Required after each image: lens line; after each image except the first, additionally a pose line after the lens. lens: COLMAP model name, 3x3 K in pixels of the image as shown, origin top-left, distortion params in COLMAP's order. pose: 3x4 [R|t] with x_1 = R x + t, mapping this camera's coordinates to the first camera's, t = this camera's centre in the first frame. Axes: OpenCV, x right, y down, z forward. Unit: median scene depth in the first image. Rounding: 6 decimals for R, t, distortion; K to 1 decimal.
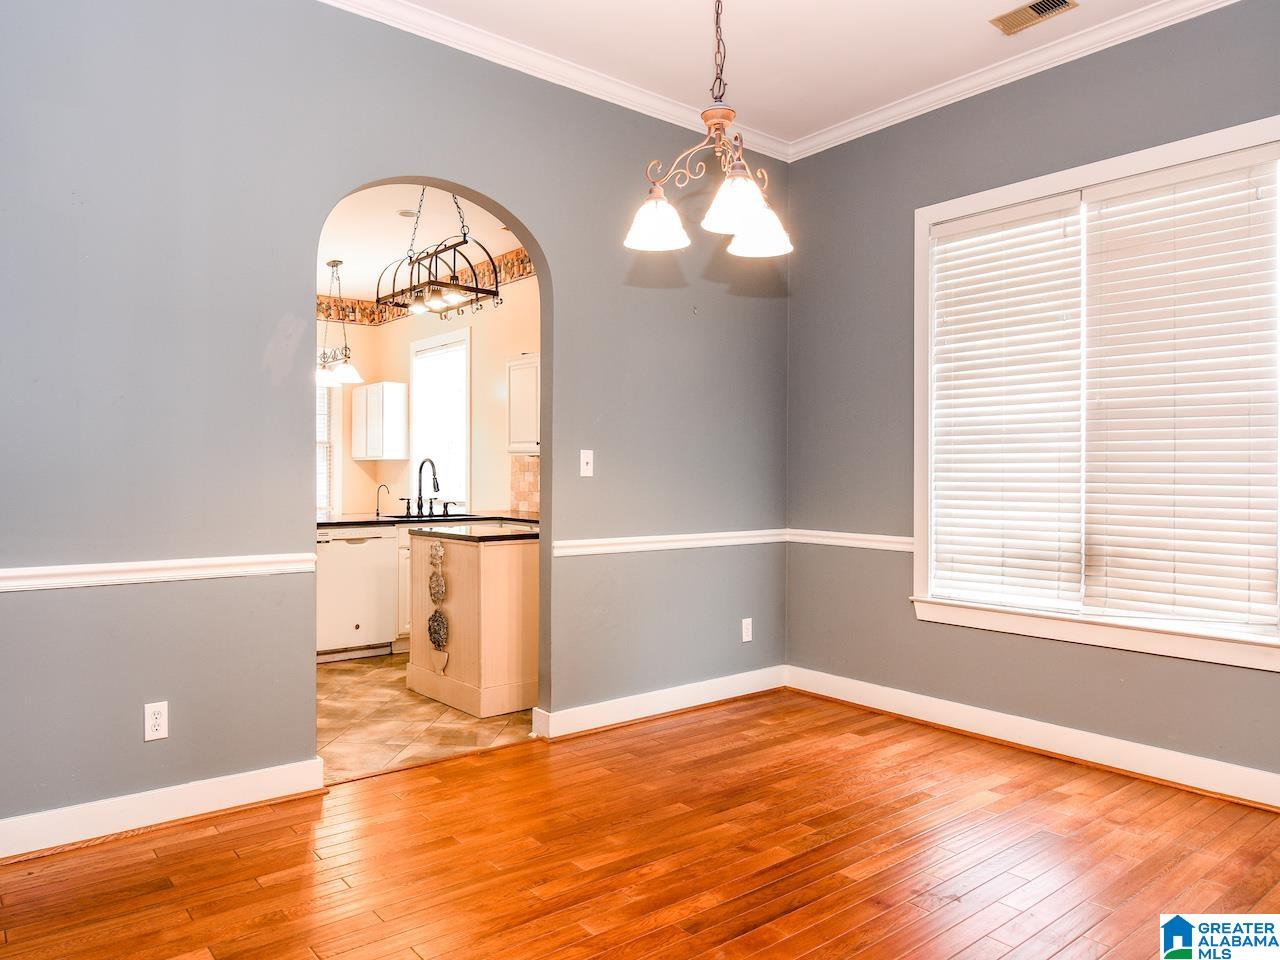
lens RADIAL K [[875.4, 0, 629.3], [0, 875.4, 488.9], [0, 0, 1]] dist [0.000580, -0.017553]
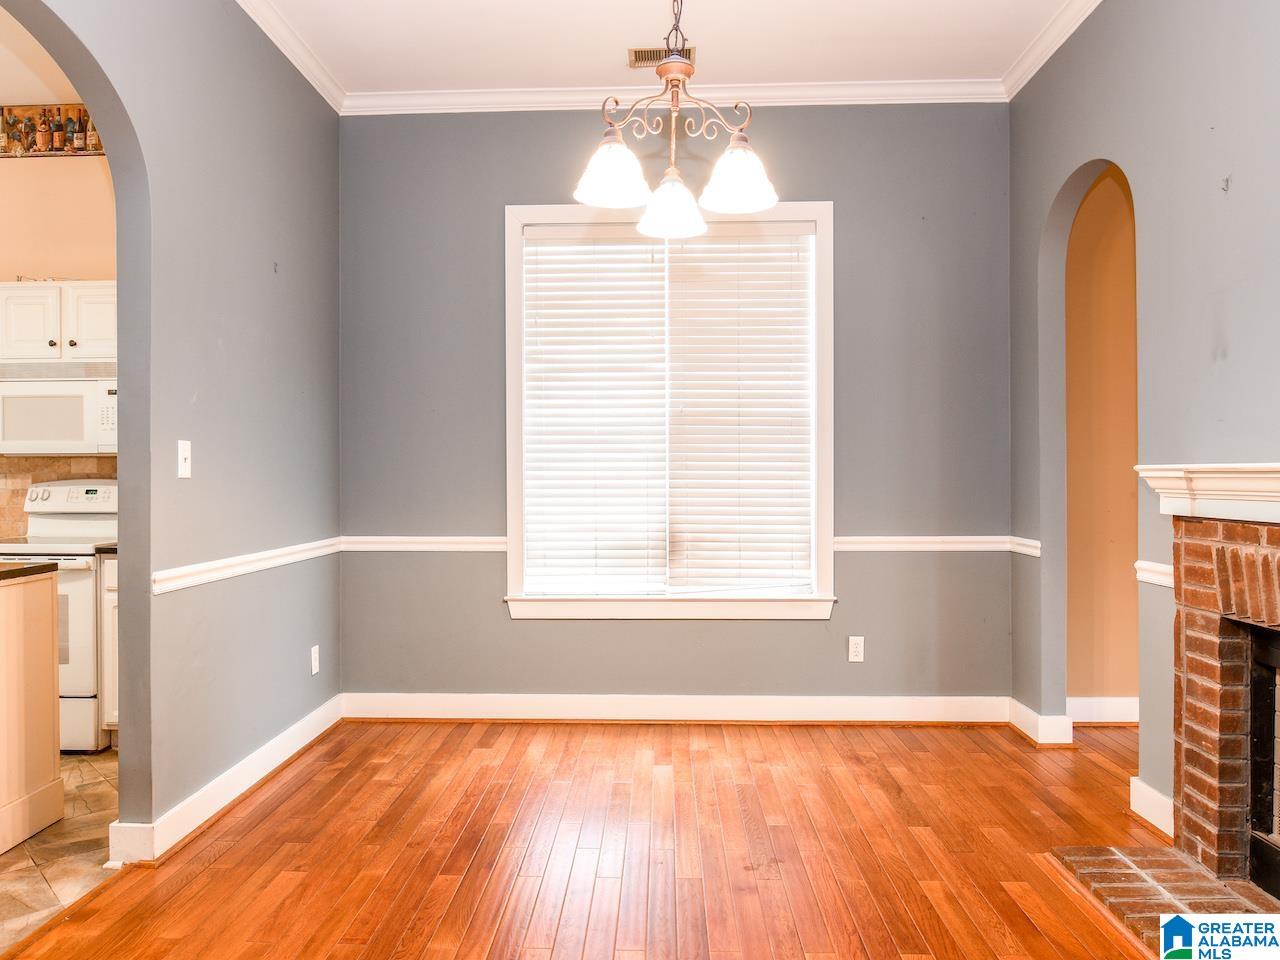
lens RADIAL K [[875.4, 0, 625.9], [0, 875.4, 485.8], [0, 0, 1]] dist [0.000580, -0.017553]
pose [[0.652084, -0.014862, 0.758001, -0.356198], [0.016987, 0.999843, 0.004991, -0.004952], [-0.757956, 0.009621, 0.652235, 0.266091]]
